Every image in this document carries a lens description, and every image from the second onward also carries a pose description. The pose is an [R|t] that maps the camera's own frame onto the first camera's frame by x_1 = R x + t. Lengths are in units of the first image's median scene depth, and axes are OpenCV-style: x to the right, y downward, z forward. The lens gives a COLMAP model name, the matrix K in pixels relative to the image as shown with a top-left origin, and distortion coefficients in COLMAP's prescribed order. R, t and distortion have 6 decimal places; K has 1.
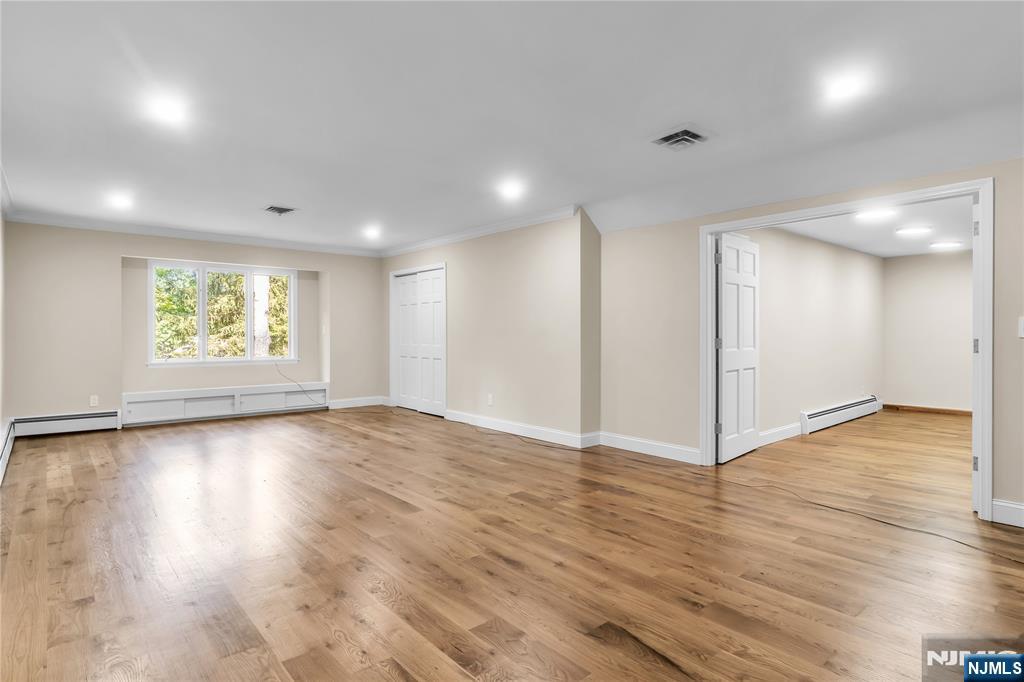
lens RADIAL K [[532.9, 0, 512.1], [0, 532.9, 334.6], [0, 0, 1]] dist [0.000840, 0.000194]
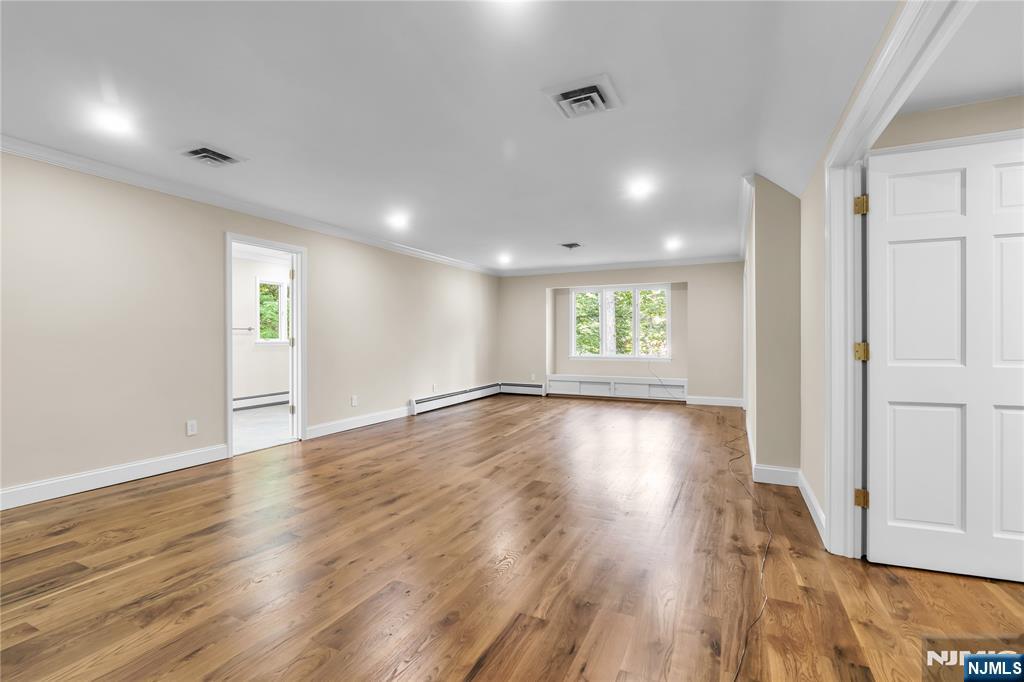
lens RADIAL K [[466.3, 0, 512.1], [0, 466.3, 344.5], [0, 0, 1]] dist [0.000020, 0.000215]
pose [[0.397446, 0.011407, -0.917555, 0.547008], [0.003055, 0.999901, 0.013753, 0.000393], [0.917620, -0.008269, 0.397372, 0.357985]]
